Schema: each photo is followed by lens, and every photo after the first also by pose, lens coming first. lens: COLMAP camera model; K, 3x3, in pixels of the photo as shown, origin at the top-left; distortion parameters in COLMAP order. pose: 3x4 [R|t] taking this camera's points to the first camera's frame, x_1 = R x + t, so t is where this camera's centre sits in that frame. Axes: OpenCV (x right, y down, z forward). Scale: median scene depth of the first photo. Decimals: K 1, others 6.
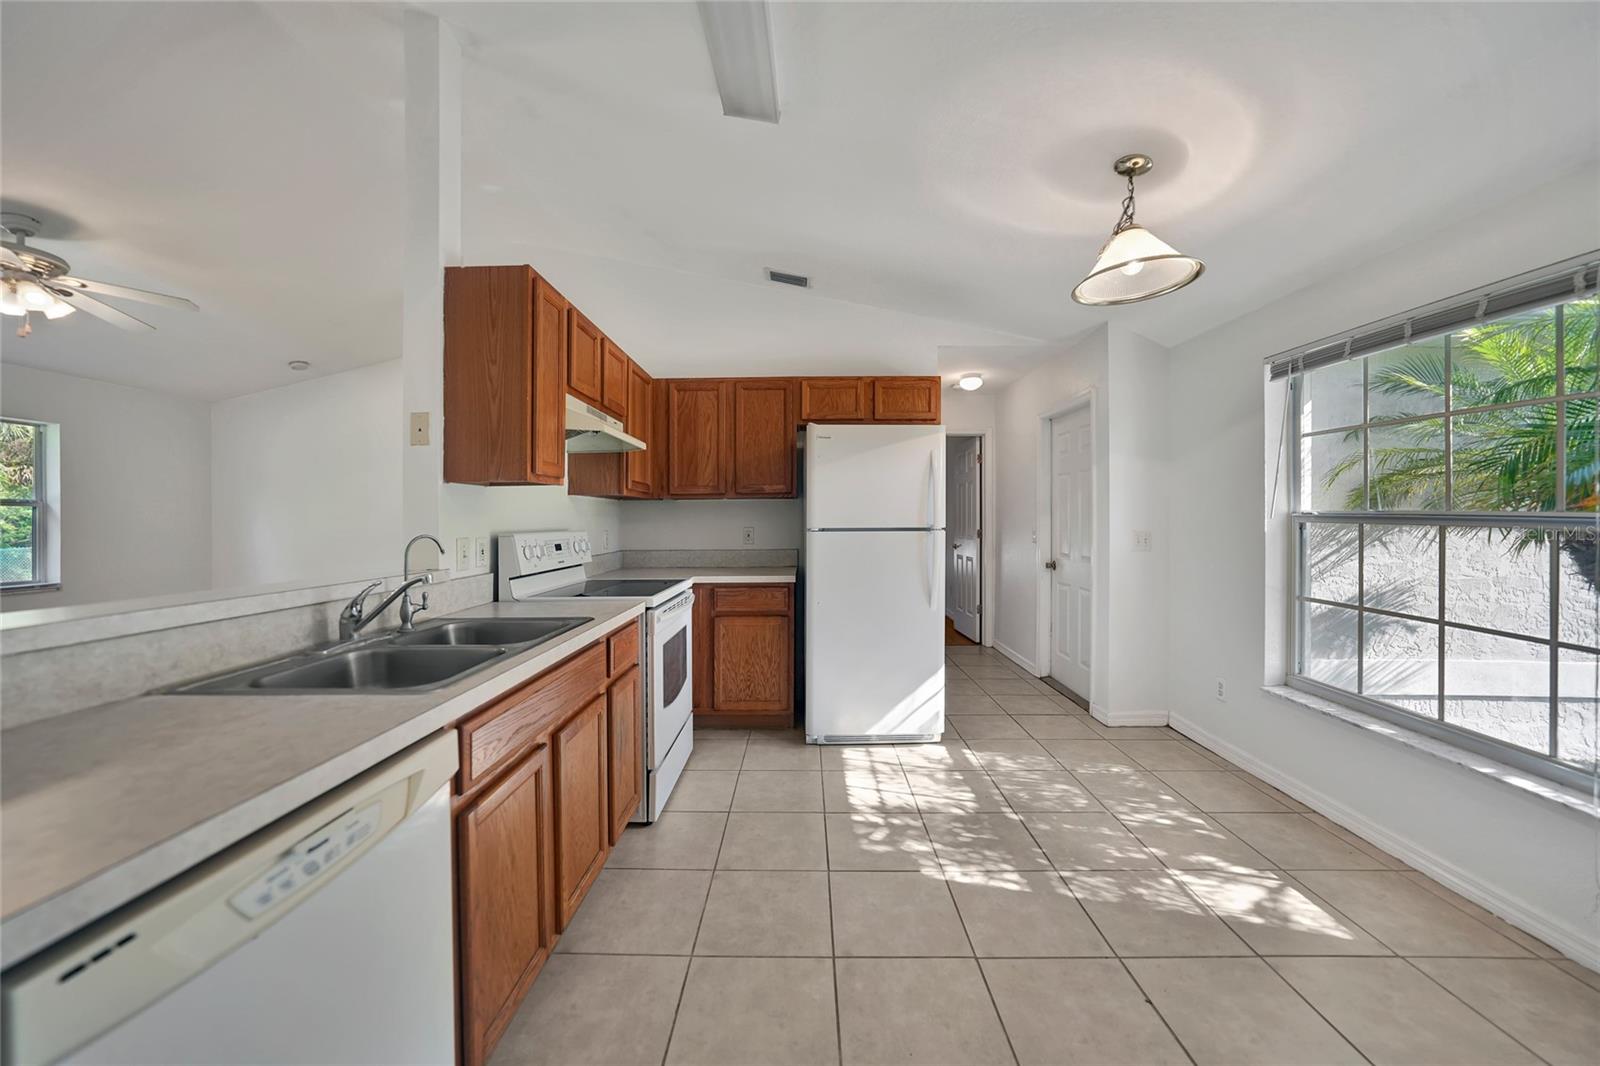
lens RADIAL K [[594.0, 0, 796.1], [0, 594.0, 520.0], [0, 0, 1]] dist [-0.014423, 0.000004]
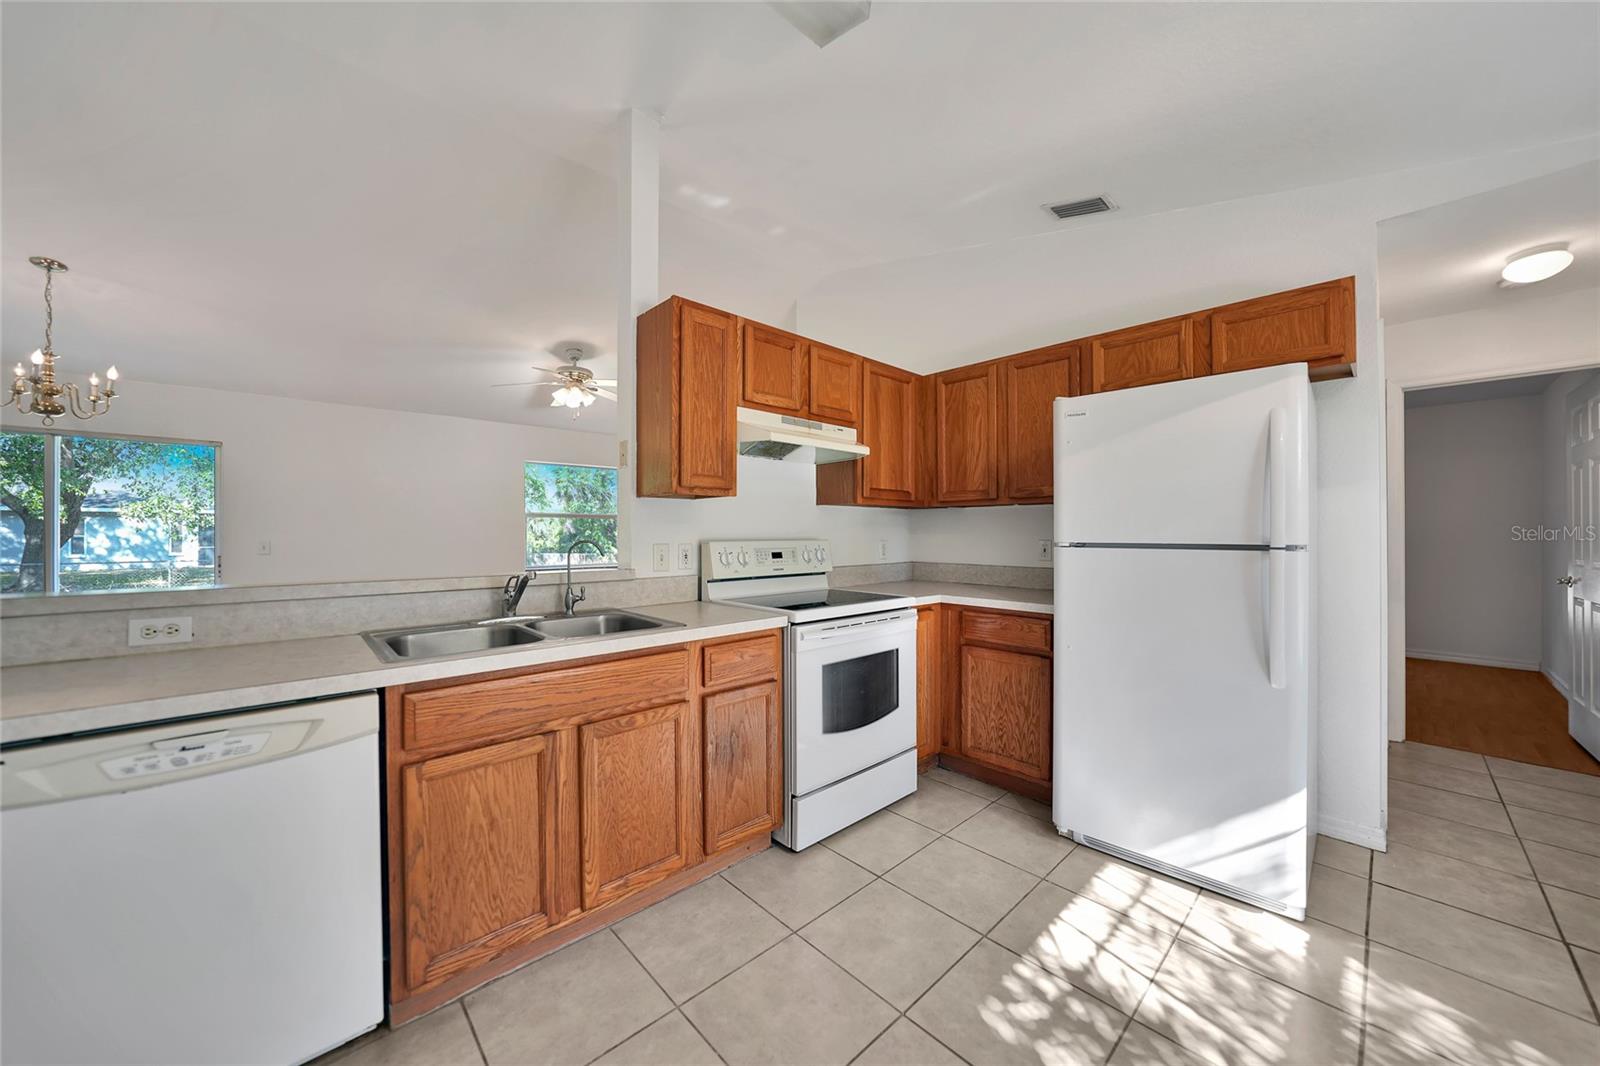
lens RADIAL K [[576.1, 0, 800.0], [0, 576.1, 533.0], [0, 0, 1]] dist [-0.009588, 0.000212]
pose [[0.685512, 0.010124, -0.727990, 0.344947], [-0.006448, 0.999949, 0.007834, -0.001165], [0.728032, -0.000676, 0.685542, 0.310218]]
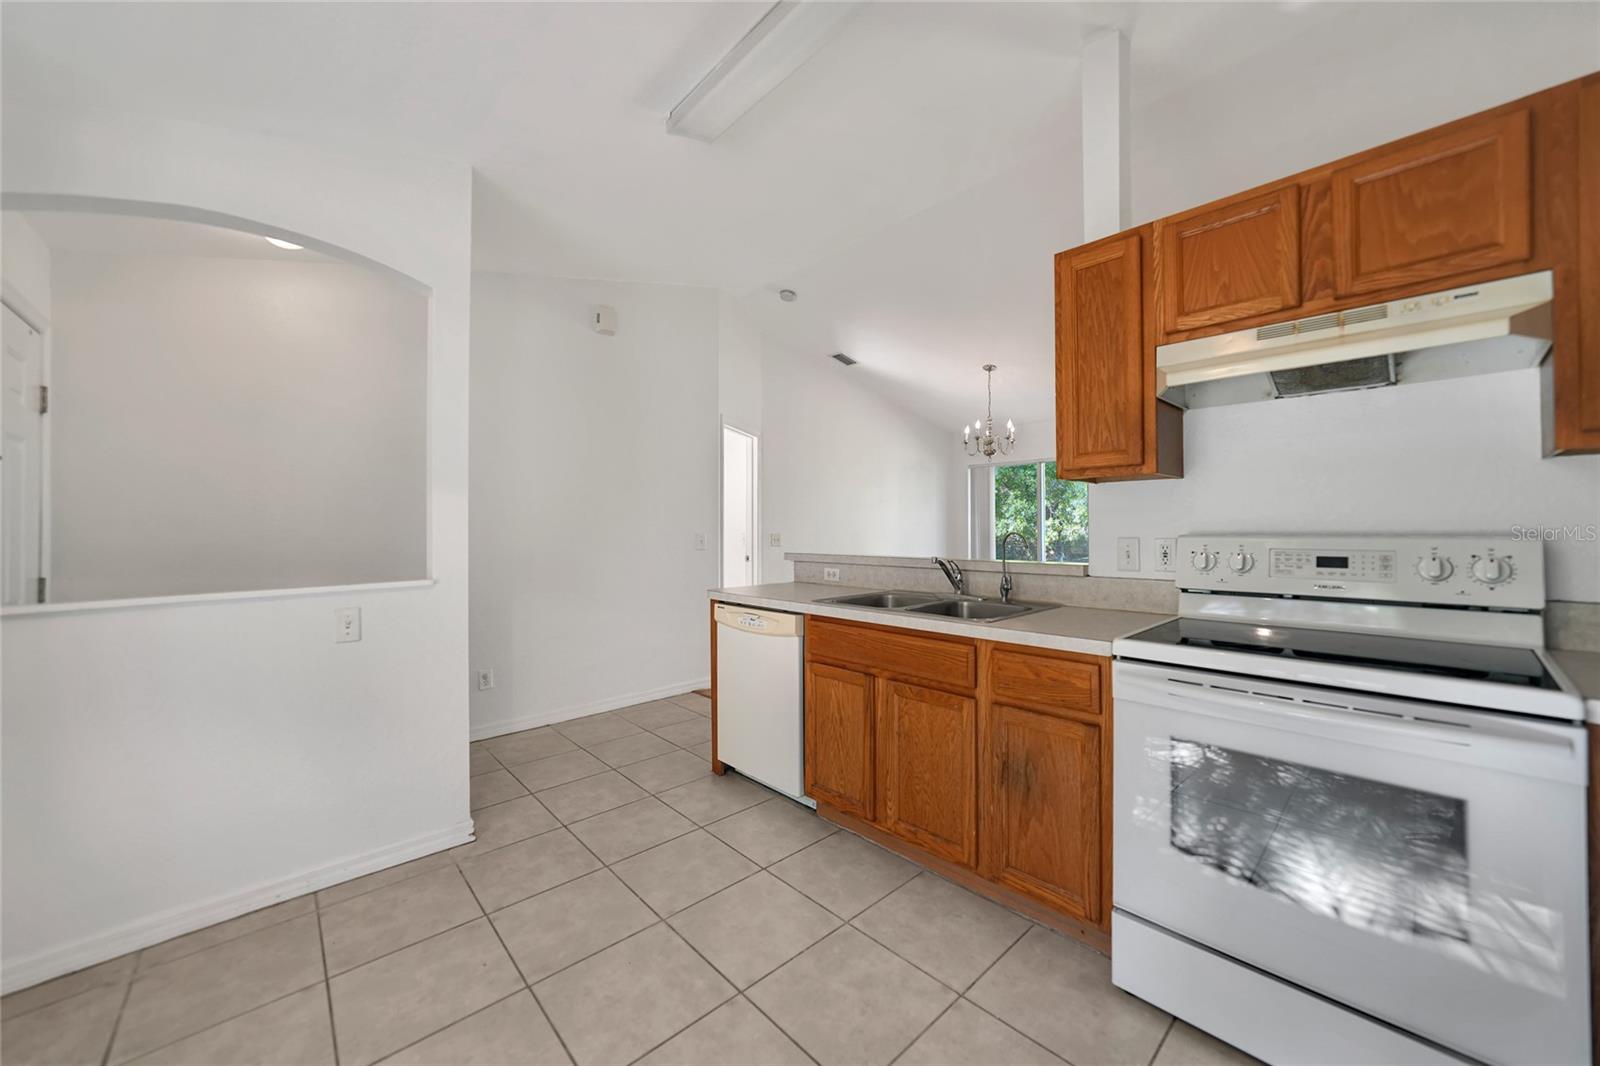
lens RADIAL K [[594.0, 0, 796.1], [0, 594.0, 520.0], [0, 0, 1]] dist [-0.014423, 0.000004]
pose [[-0.733236, 0.010173, -0.679898, 0.366346], [0.016421, 0.999861, -0.002749, -0.002731], [0.679776, -0.013180, -0.733302, 0.998775]]
